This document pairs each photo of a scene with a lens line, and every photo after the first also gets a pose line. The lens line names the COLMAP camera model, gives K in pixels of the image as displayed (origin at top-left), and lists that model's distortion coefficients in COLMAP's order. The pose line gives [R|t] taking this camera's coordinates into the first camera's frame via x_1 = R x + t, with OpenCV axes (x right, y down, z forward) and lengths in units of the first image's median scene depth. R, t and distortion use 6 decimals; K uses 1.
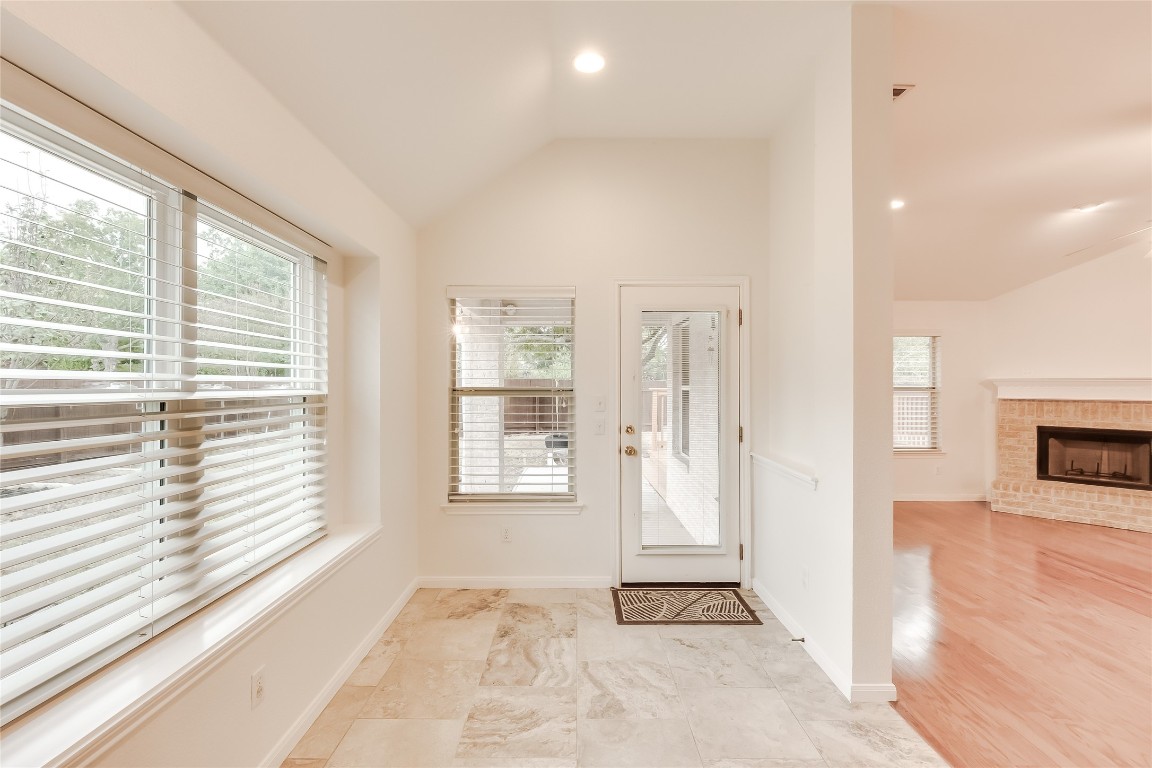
lens RADIAL K [[517.3, 0, 579.3], [0, 517.3, 389.8], [0, 0, 1]] dist [0.018686, 0.000238]
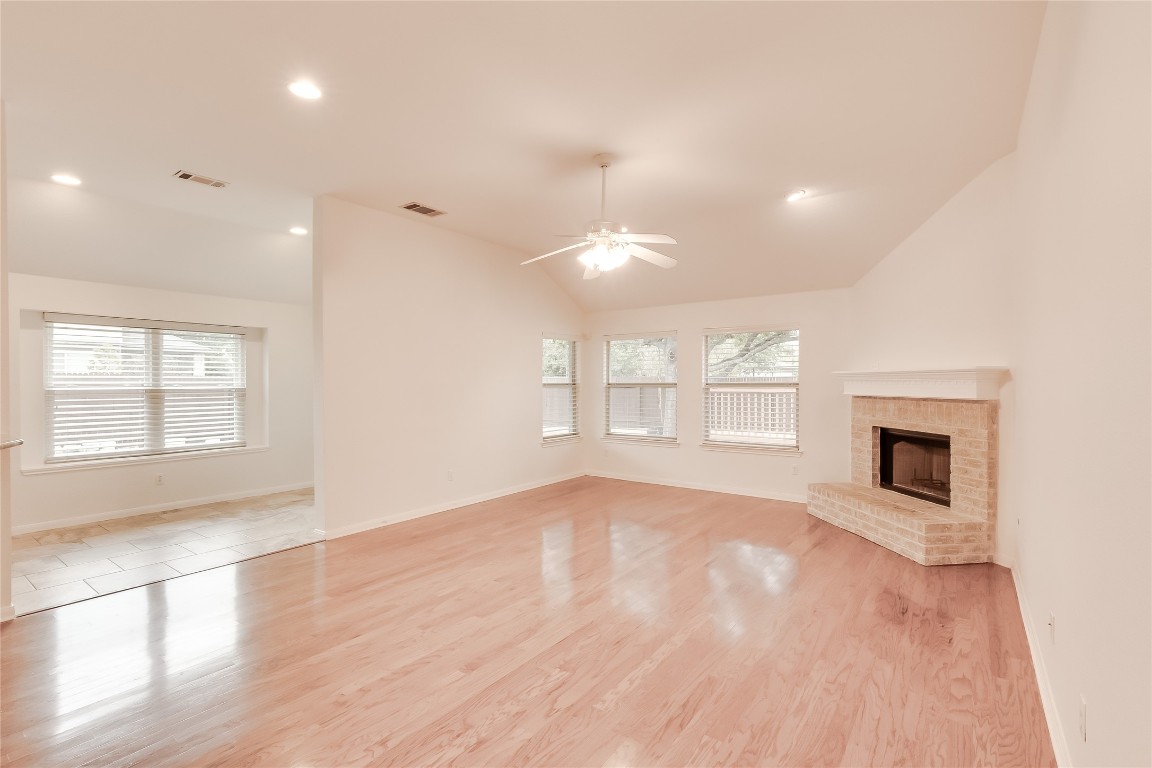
lens RADIAL K [[517.3, 0, 576.7], [0, 517.3, 383.2], [0, 0, 1]] dist [0.018686, 0.000238]
pose [[0.787907, -0.003391, -0.615785, 1.726818], [0.000812, 0.999990, -0.004467, -0.000617], [0.615794, 0.003019, 0.787901, 0.005483]]
